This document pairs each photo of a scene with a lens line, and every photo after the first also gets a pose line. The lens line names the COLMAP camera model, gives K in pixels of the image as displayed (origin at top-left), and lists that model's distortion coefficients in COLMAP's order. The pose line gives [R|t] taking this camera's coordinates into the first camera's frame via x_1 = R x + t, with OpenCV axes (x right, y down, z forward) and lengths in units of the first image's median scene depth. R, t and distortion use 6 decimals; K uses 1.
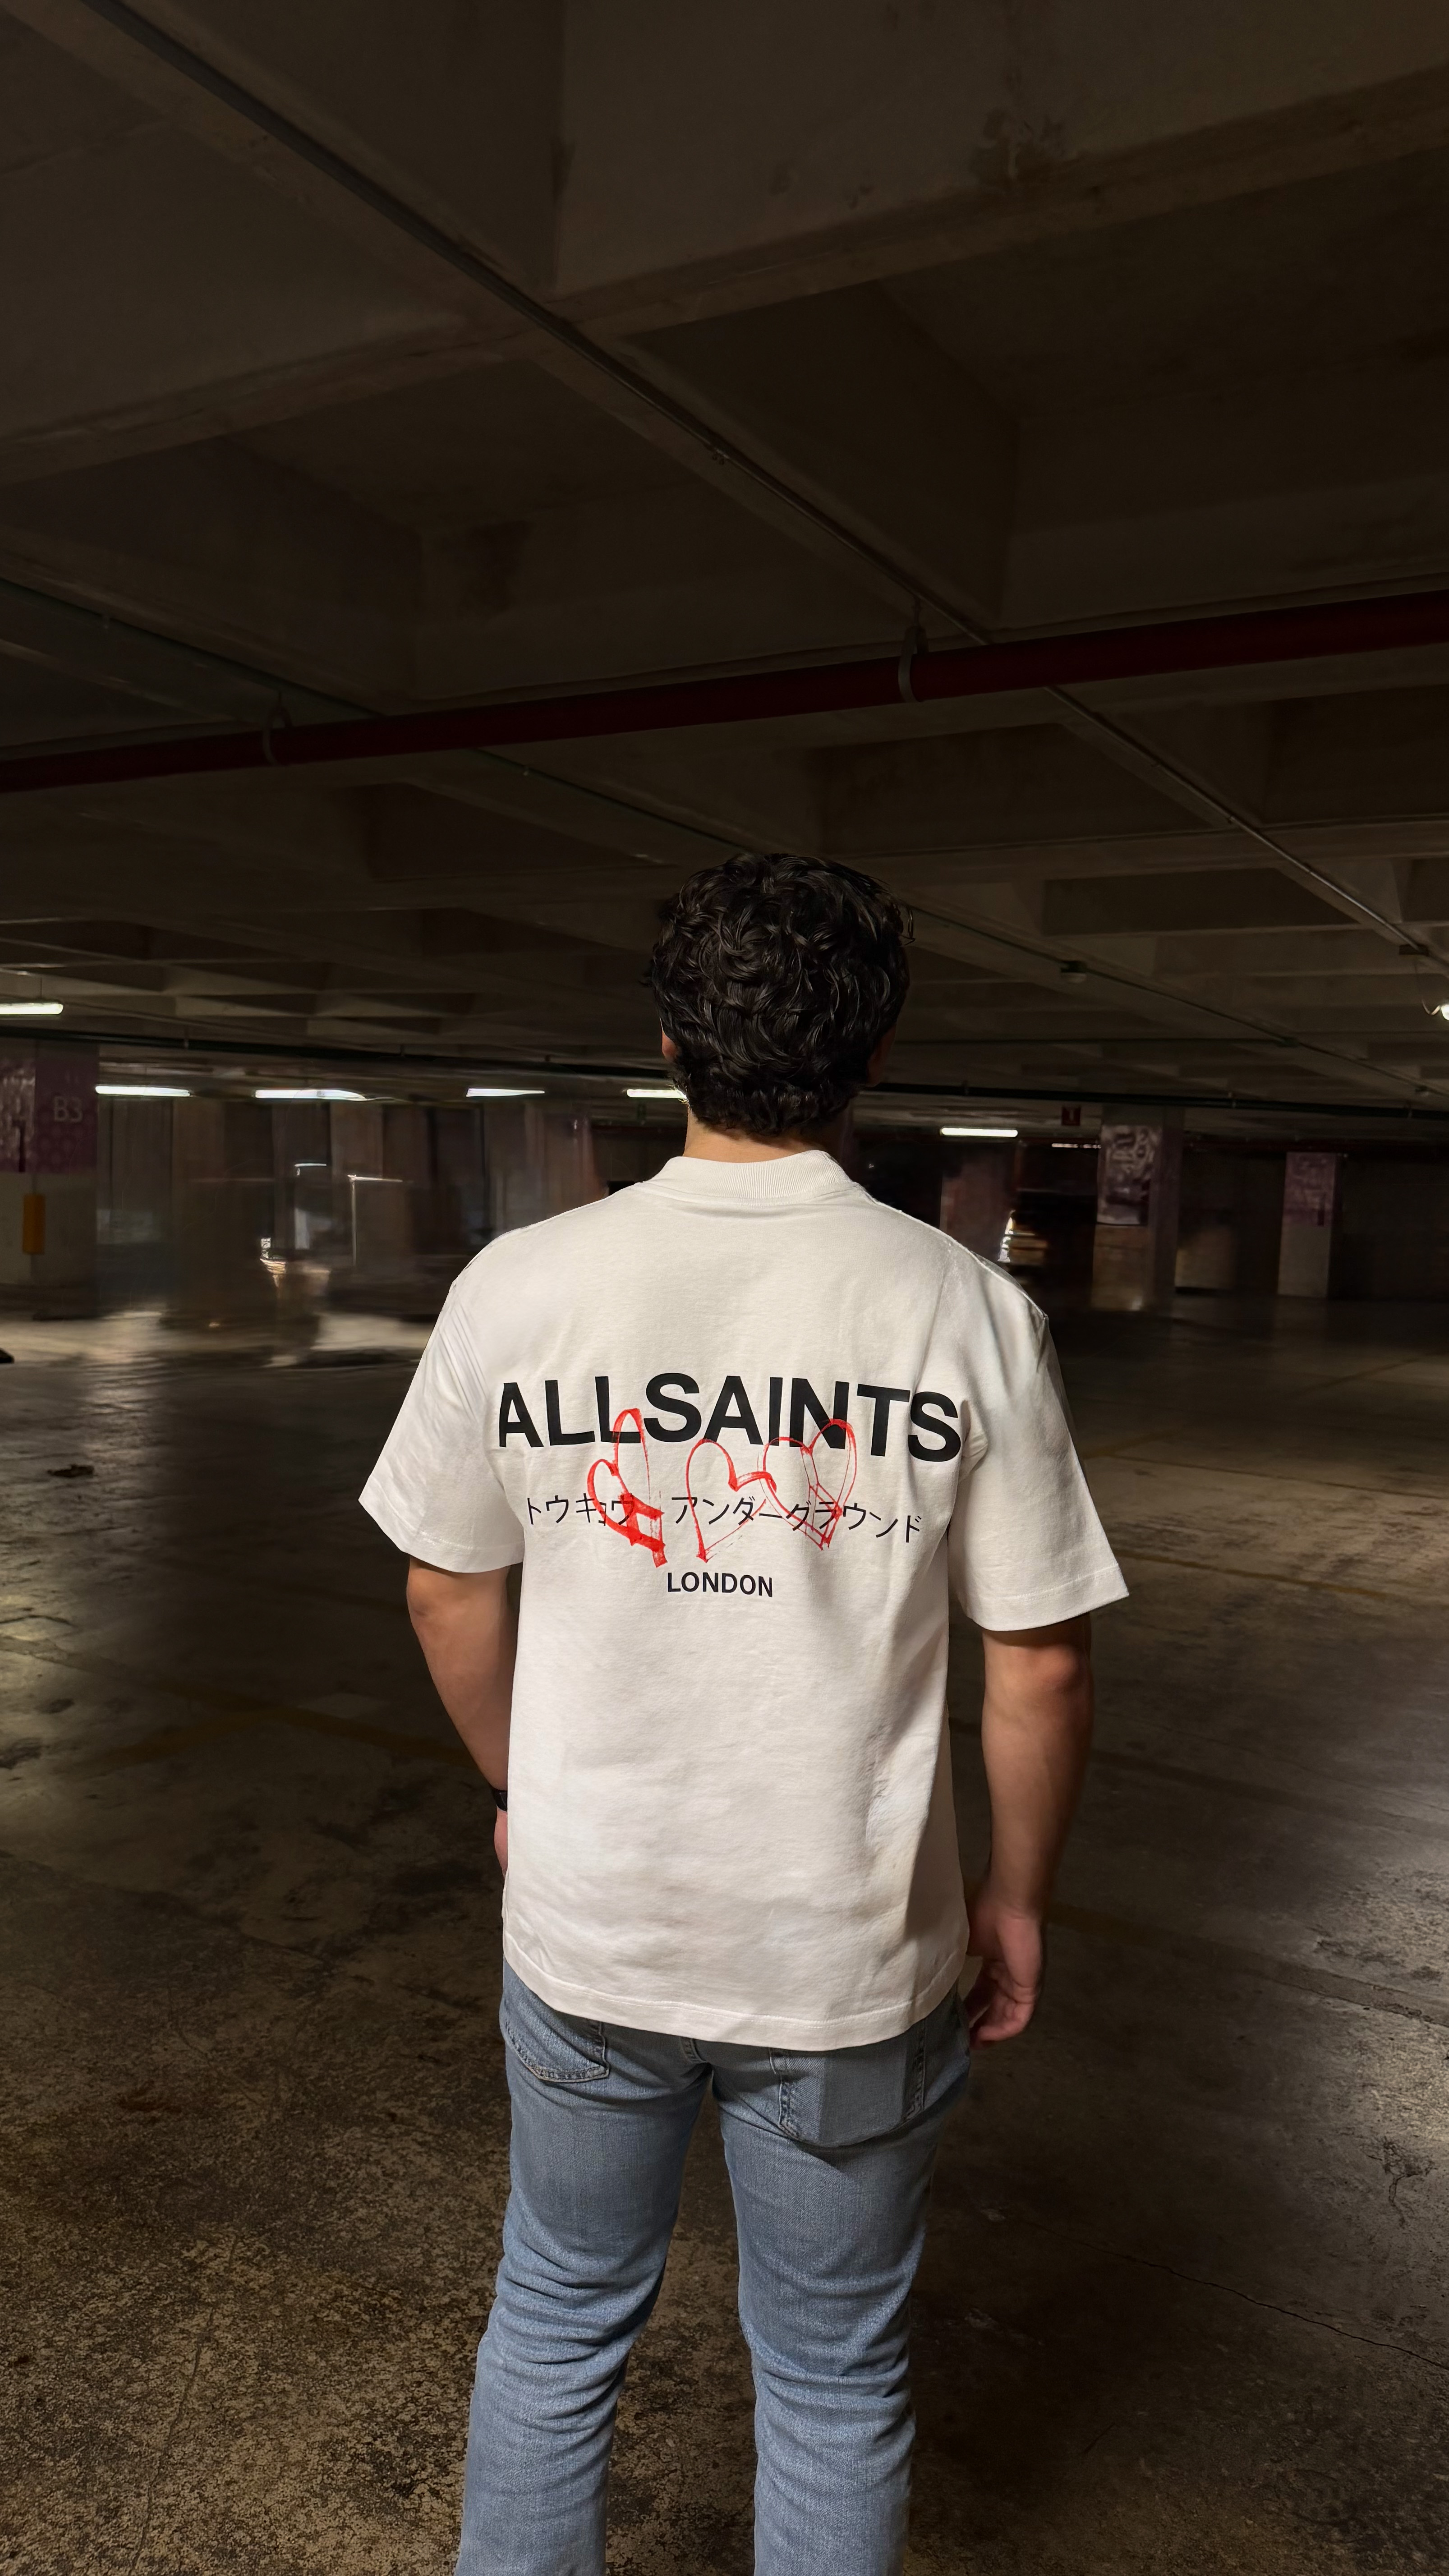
lens RADIAL K [[1804.0, 0, 719.8], [0, 1804.0, 1346.9], [0, 0, 1]] dist [0.032428, -0.034853]
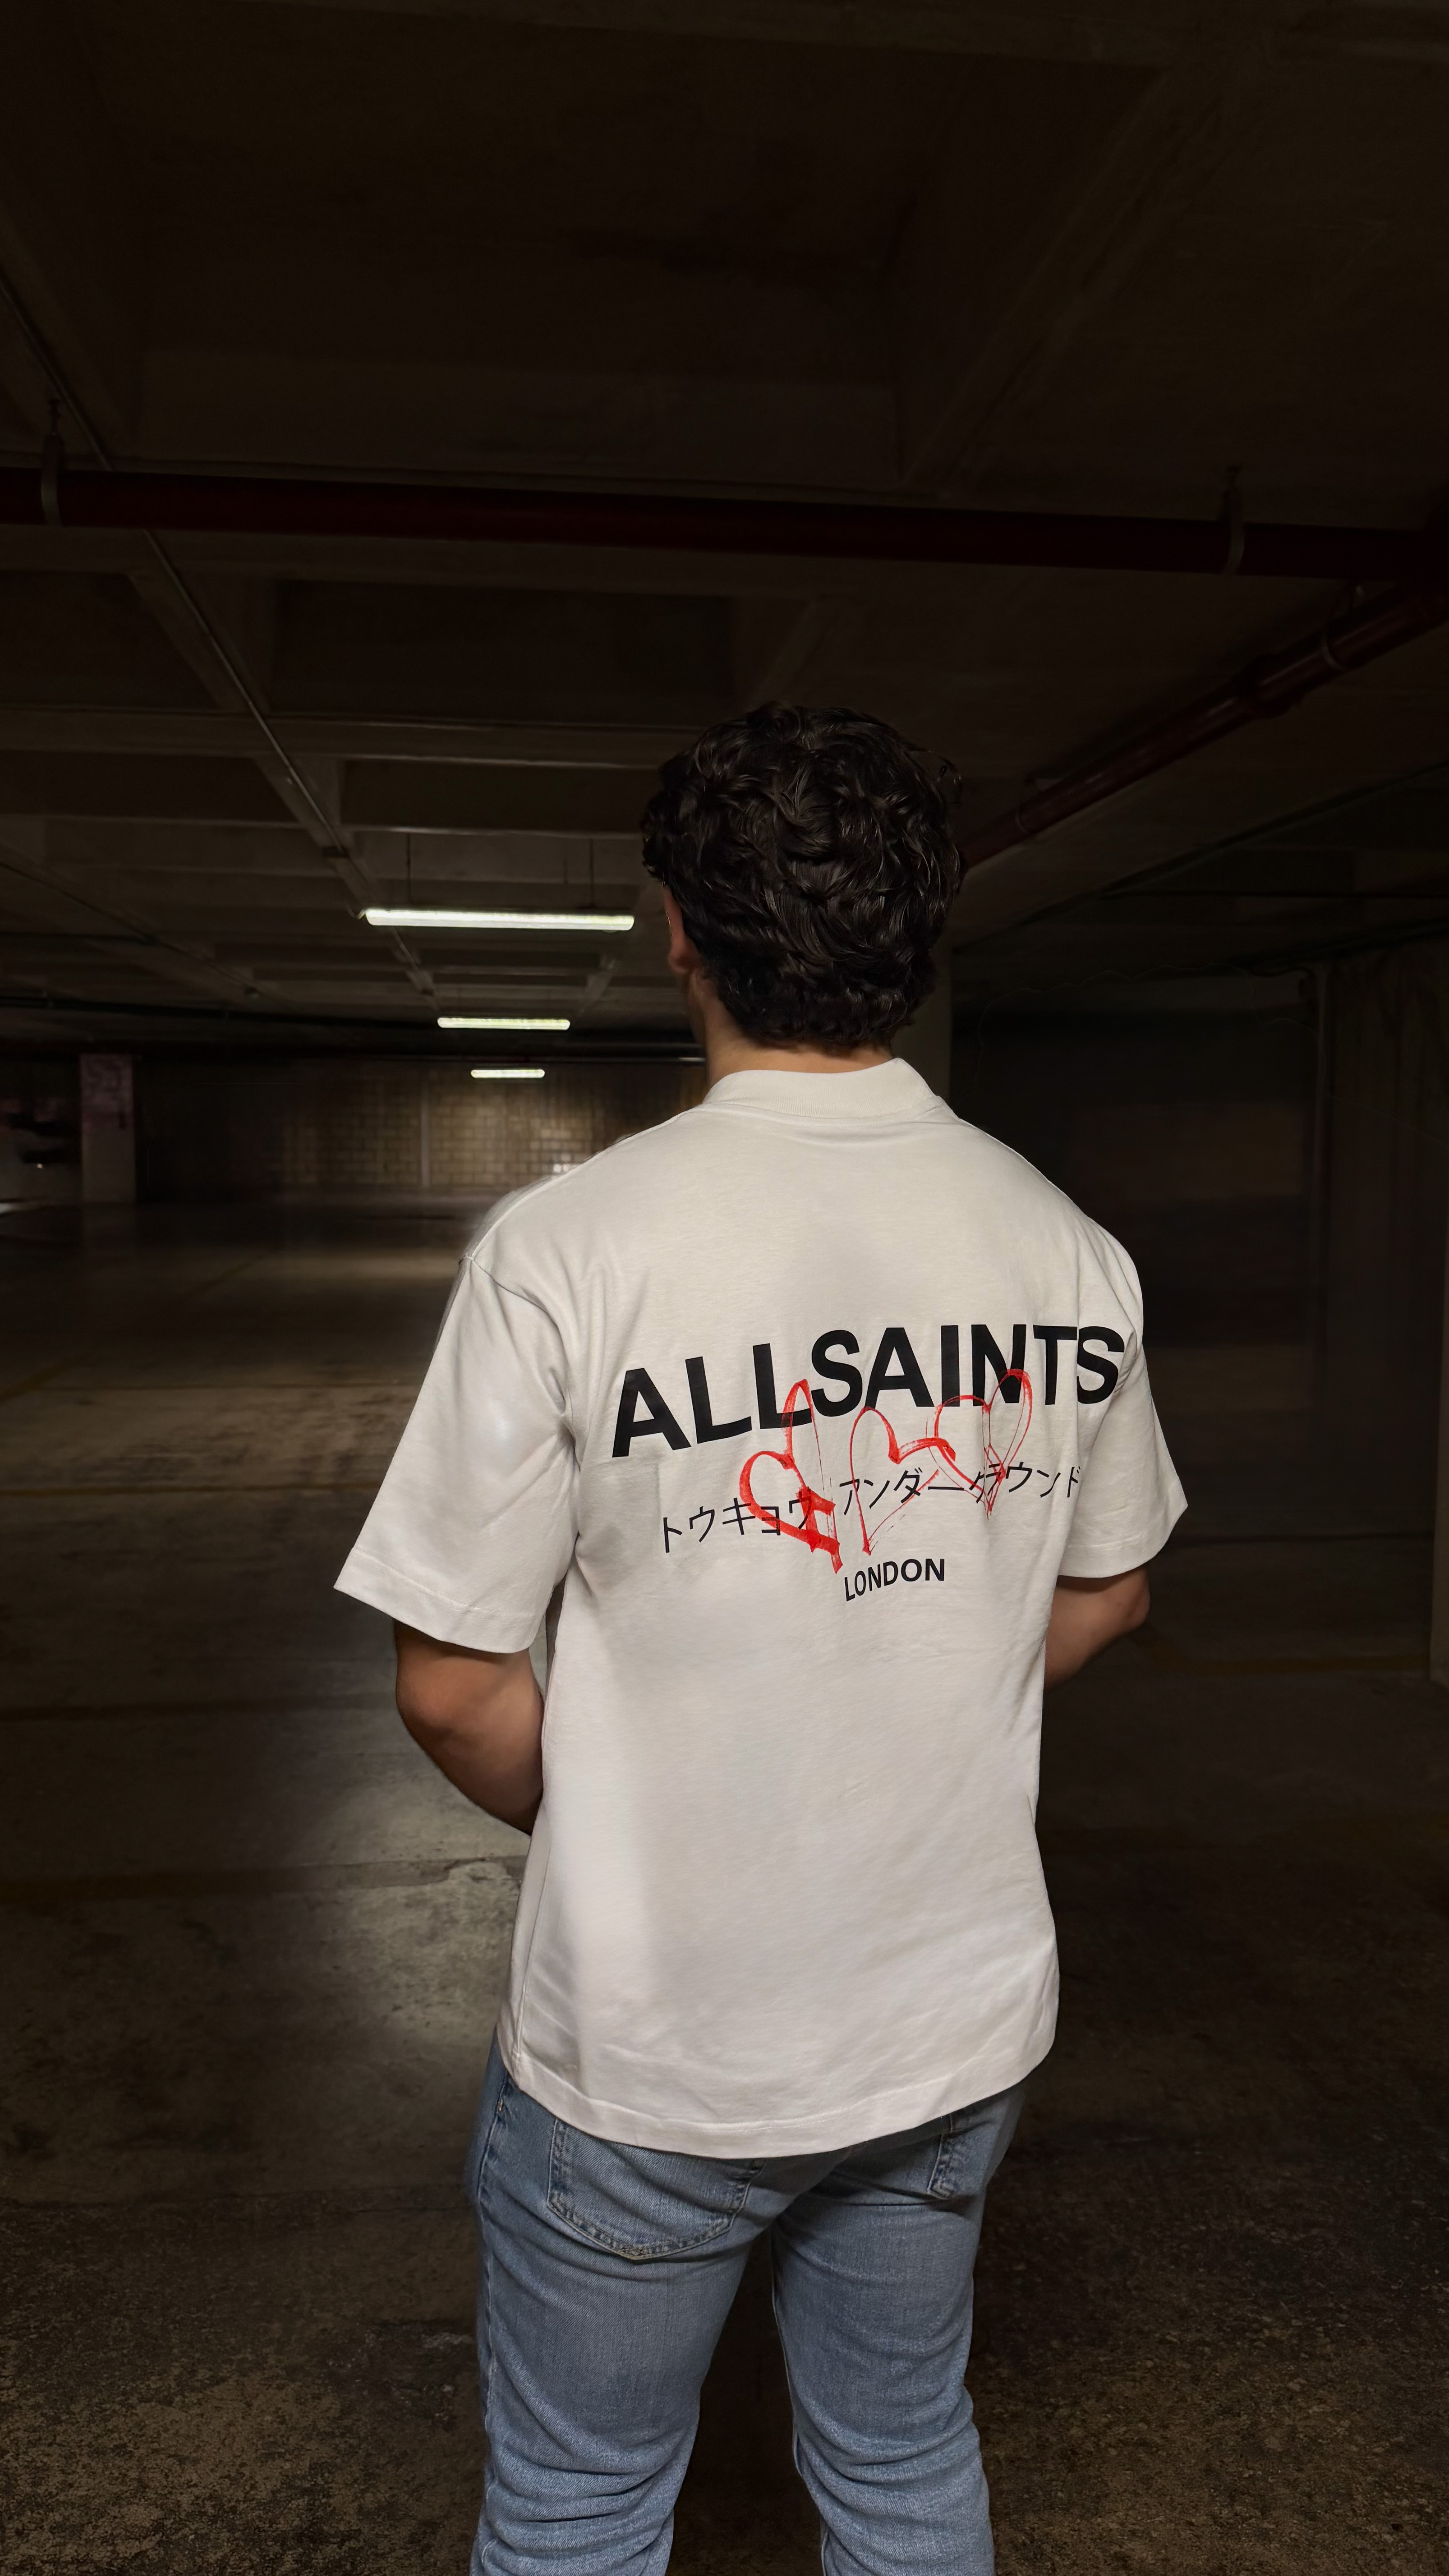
lens RADIAL K [[1817.7, 0, 740.4], [0, 1817.7, 1322.8], [0, 0, 1]] dist [0.039747, -0.040564]
pose [[0.786255, -0.100348, 0.609699, -0.288953], [0.076254, 0.994940, 0.065417, -0.024911], [-0.613179, -0.004943, 0.789929, 0.191651]]
